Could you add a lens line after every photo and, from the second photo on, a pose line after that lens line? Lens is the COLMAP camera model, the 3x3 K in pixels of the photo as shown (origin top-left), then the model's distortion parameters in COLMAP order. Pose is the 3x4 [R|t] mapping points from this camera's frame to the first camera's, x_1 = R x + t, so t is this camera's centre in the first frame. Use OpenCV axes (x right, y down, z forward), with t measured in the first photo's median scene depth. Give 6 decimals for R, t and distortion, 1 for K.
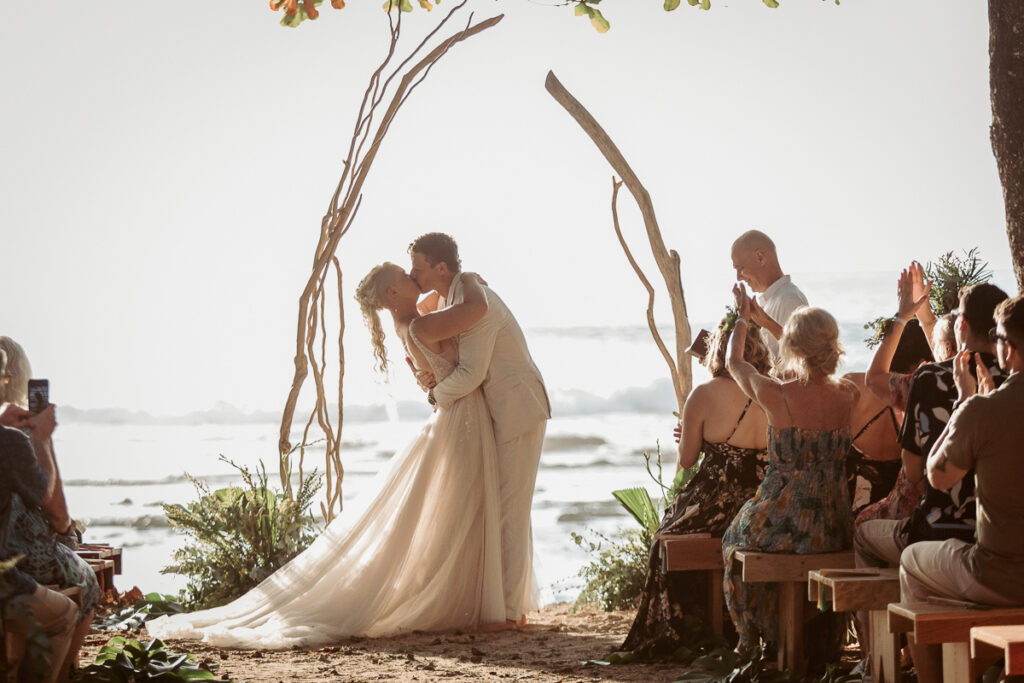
lens RADIAL K [[3894.2, 0, 512.0], [0, 3894.2, 341.5], [0, 0, 1]] dist [-0.381074, 0.167349]
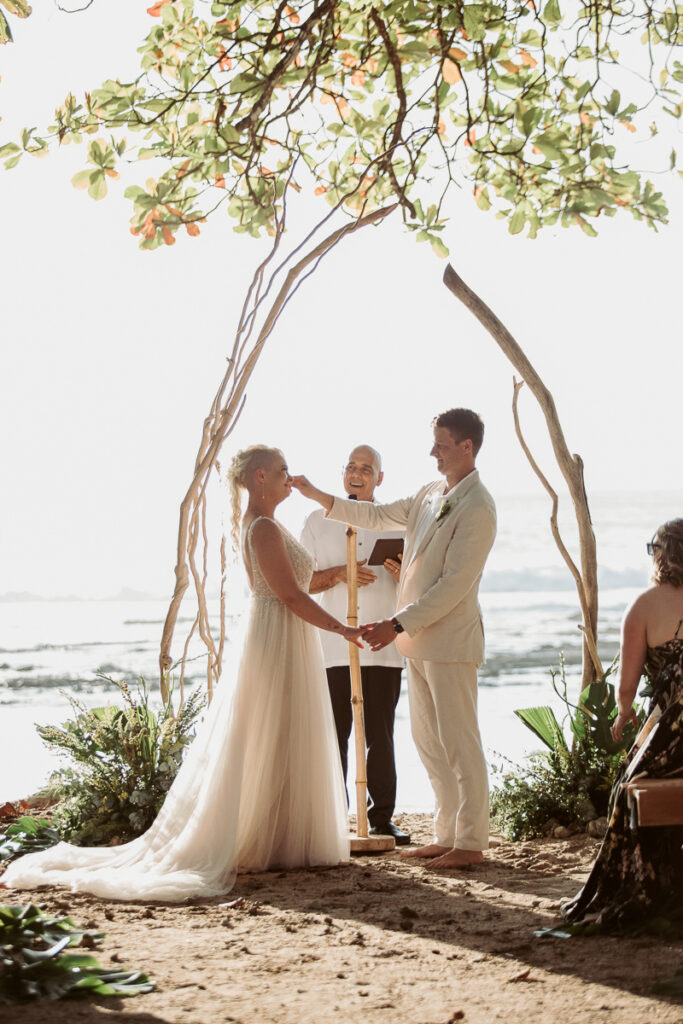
lens RADIAL K [[2577.3, 0, 341.5], [0, 2577.3, 512.0], [0, 0, 1]] dist [-0.586932, 6.622412]
pose [[0.999448, -0.000415, 0.033219, -0.036693], [0.000624, 0.999980, -0.006287, -0.005415], [-0.033216, 0.006304, 0.999428, 0.378896]]
